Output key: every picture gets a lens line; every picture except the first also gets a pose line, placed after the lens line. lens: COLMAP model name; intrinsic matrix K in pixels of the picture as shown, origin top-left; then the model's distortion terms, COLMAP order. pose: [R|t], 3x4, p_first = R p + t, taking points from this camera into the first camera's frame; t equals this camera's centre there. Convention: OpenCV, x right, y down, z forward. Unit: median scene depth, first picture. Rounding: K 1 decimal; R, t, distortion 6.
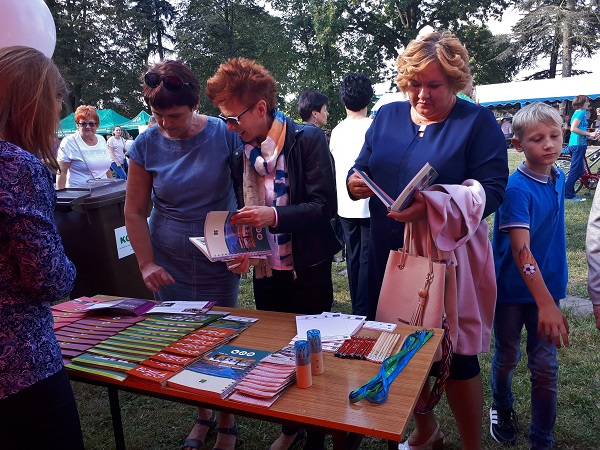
lens RADIAL K [[486.5, 0, 300.8], [0, 486.5, 224.3], [0, 0, 1]] dist [0.062166, -0.072478]
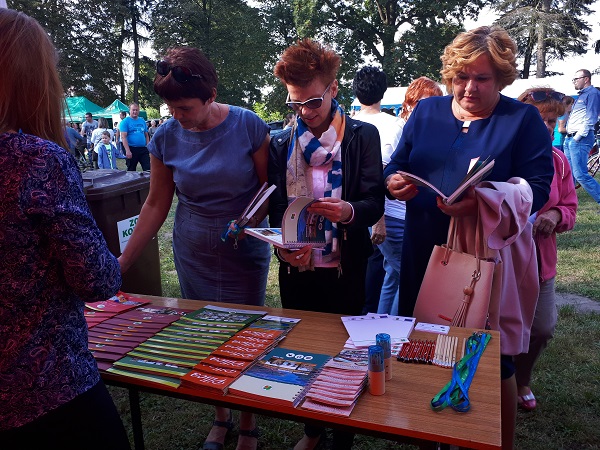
lens RADIAL K [[486.5, 0, 301.3], [0, 486.5, 226.3], [0, 0, 1]] dist [0.062166, -0.072478]
pose [[0.998206, 0.012273, 0.058608, -0.133720], [-0.013202, 0.999793, 0.015503, -0.003130], [-0.058406, -0.016249, 0.998161, 0.045524]]
